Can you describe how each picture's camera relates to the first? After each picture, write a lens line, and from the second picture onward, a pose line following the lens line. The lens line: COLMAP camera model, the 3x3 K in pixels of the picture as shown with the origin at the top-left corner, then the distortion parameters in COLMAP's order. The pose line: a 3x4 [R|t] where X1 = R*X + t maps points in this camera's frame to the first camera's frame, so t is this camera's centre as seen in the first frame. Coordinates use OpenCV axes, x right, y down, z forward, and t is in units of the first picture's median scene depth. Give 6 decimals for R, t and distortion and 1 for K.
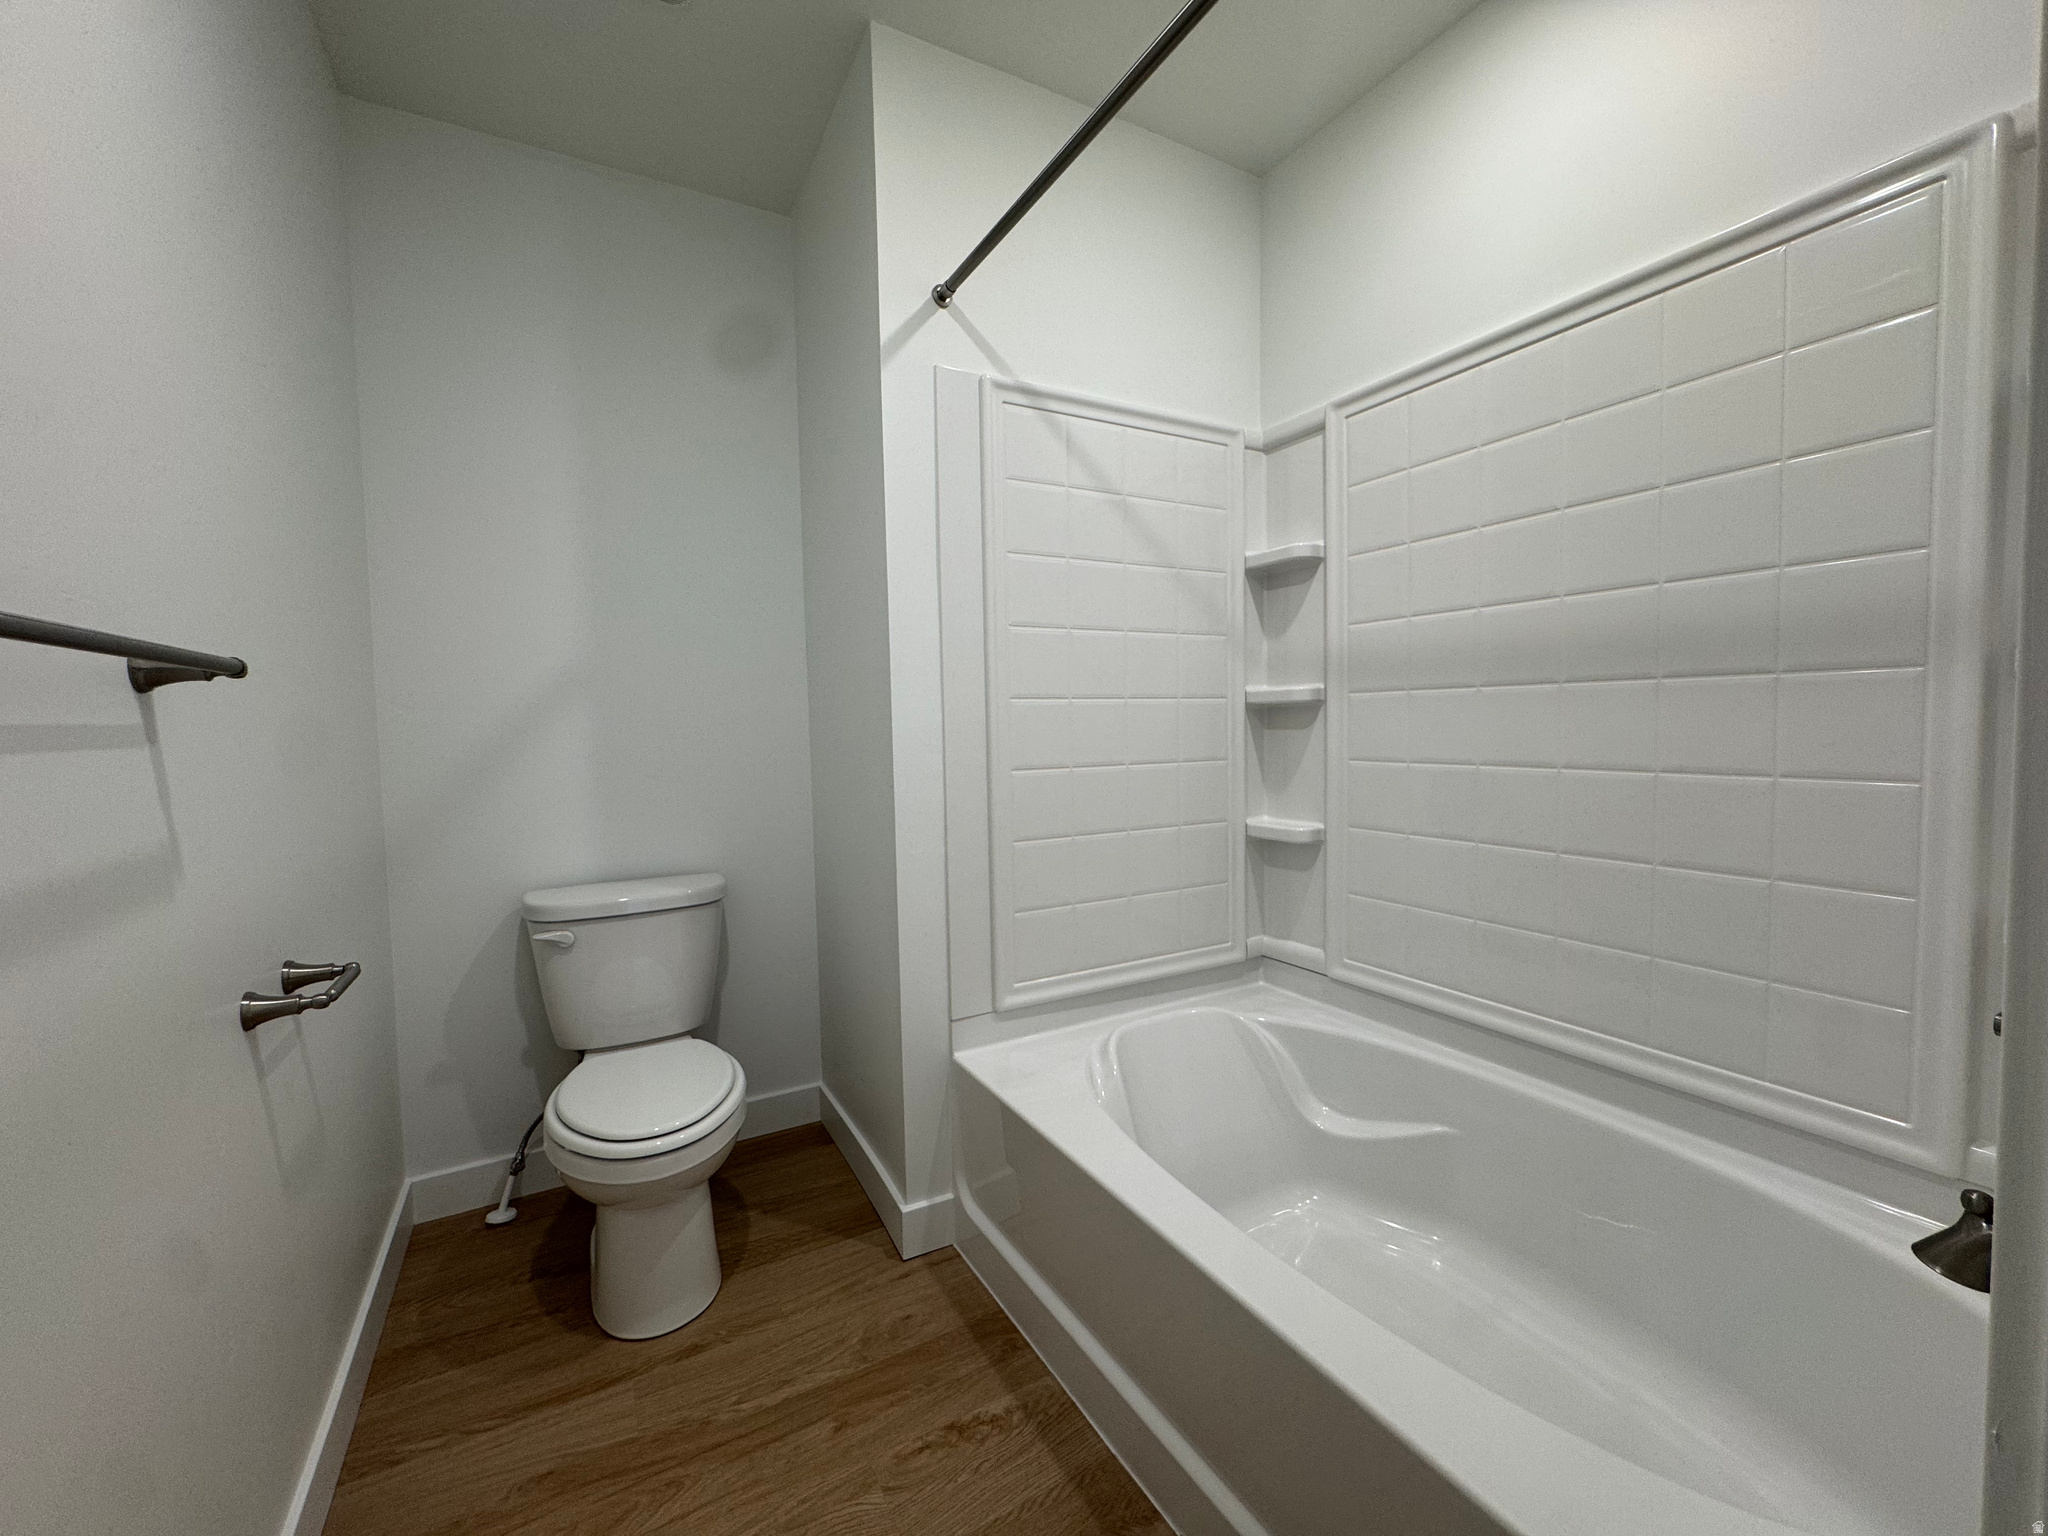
lens RADIAL K [[823.7, 0, 1021.9], [0, 823.7, 769.8], [0, 0, 1]] dist [0.001454, 0.000192]
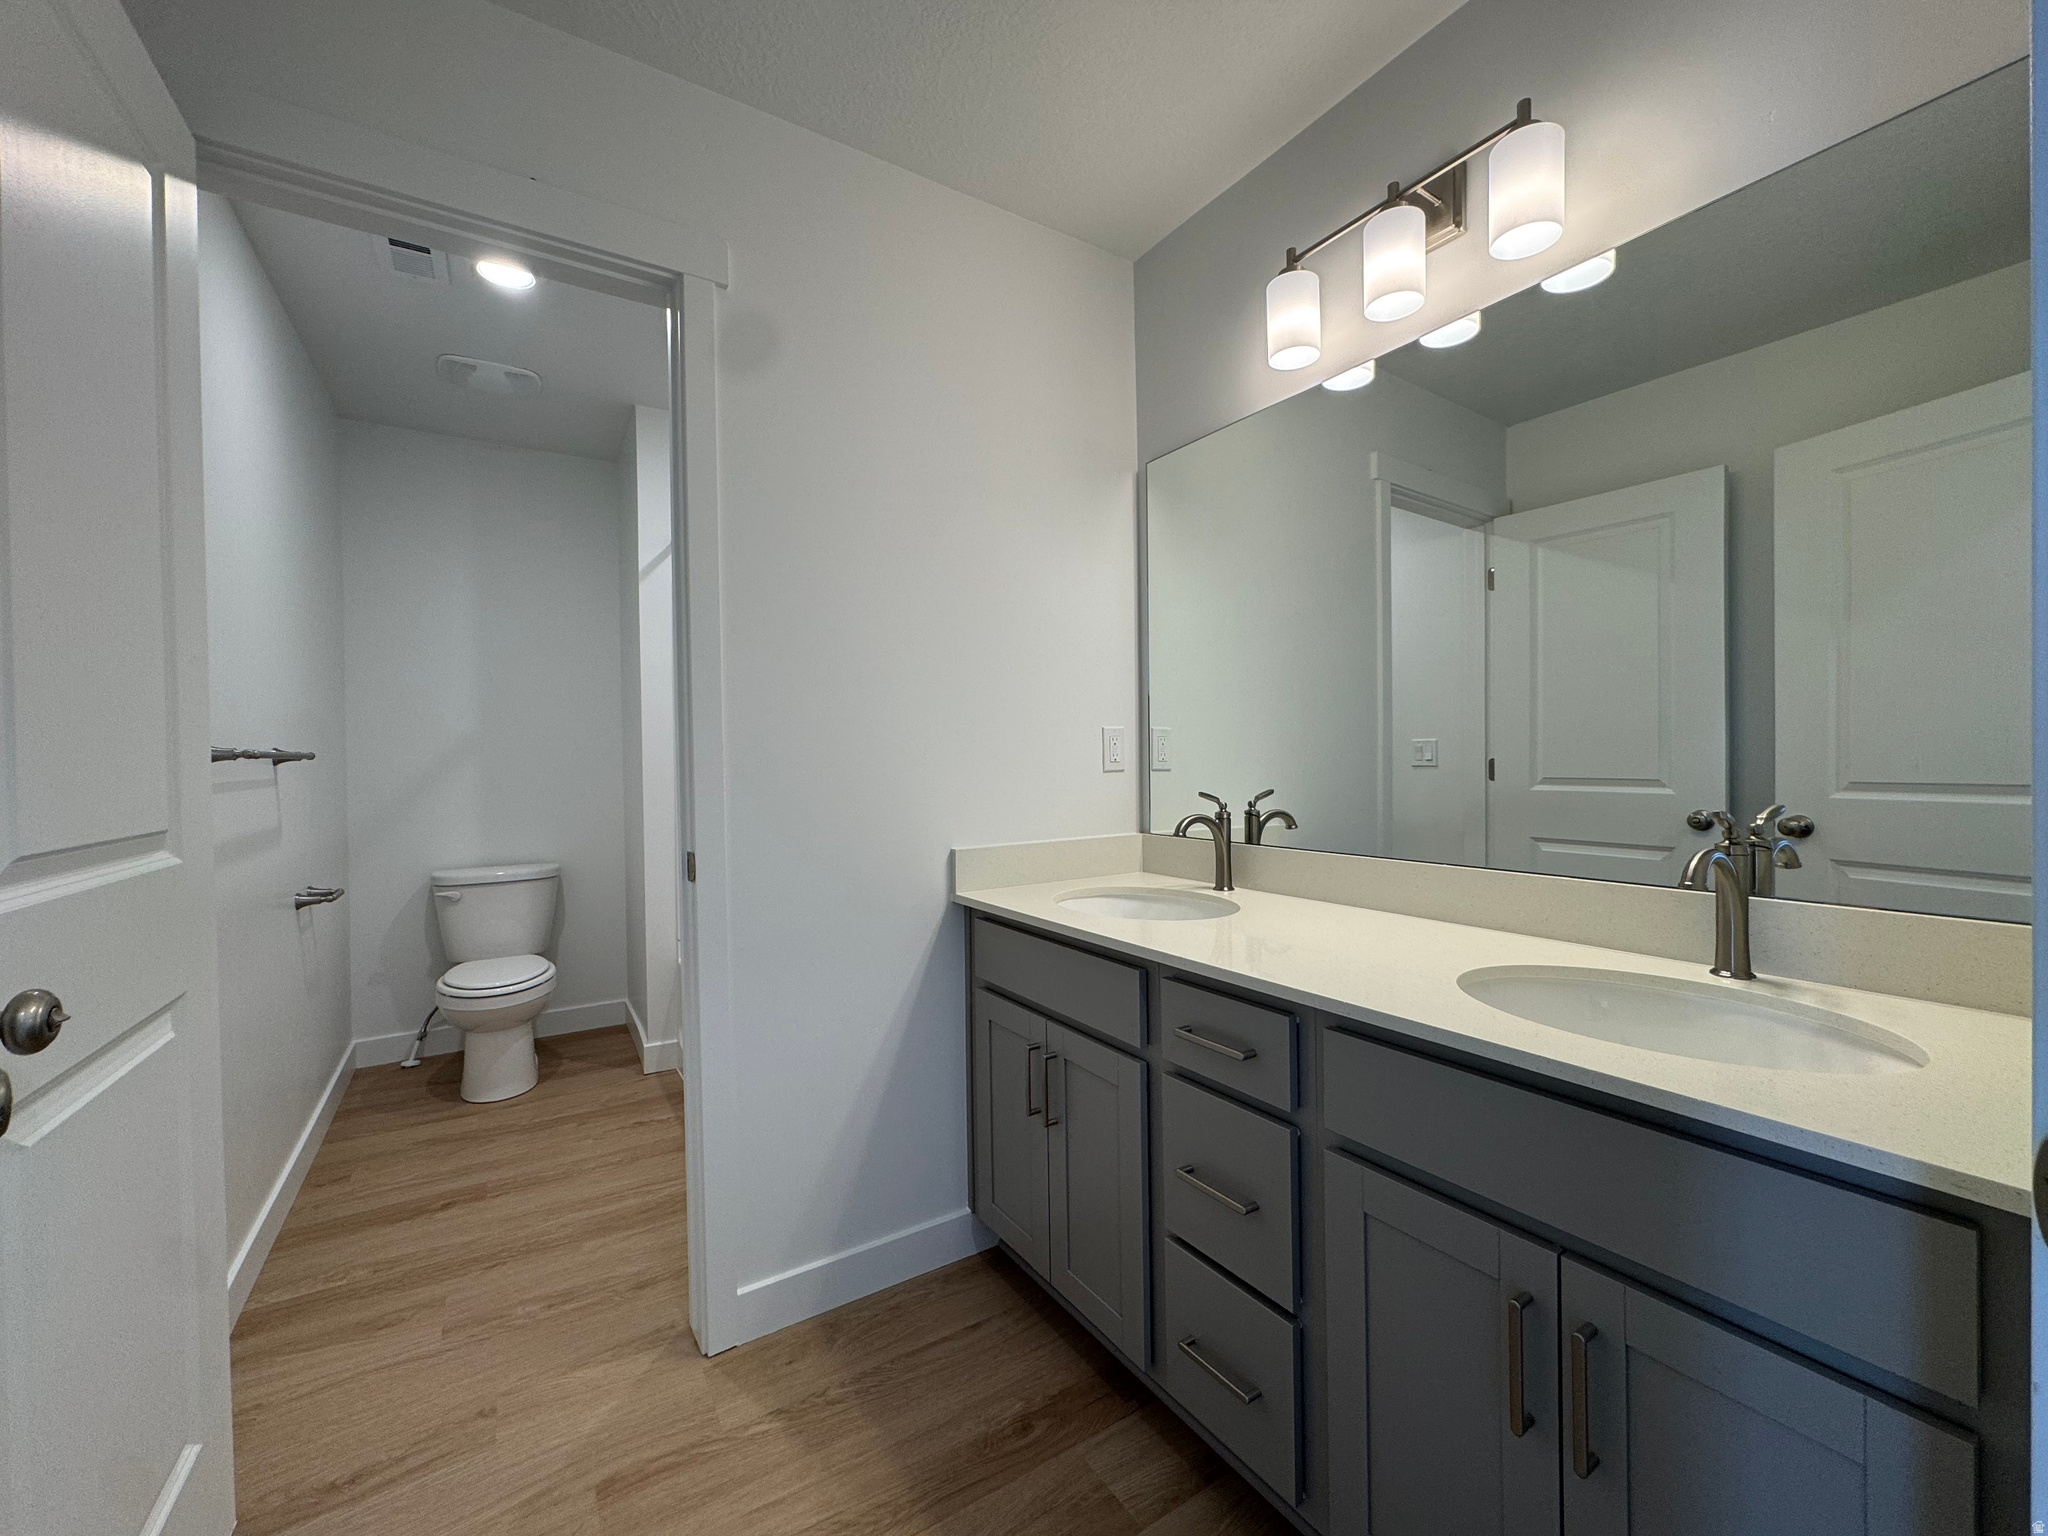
lens RADIAL K [[823.7, 0, 1020.5], [0, 823.7, 768.6], [0, 0, 1]] dist [0.001454, 0.000192]
pose [[0.998311, 0.008695, 0.057433, 0.559738], [-0.006251, 0.999072, -0.042610, 0.006025], [-0.057751, 0.042179, 0.997440, -0.852223]]
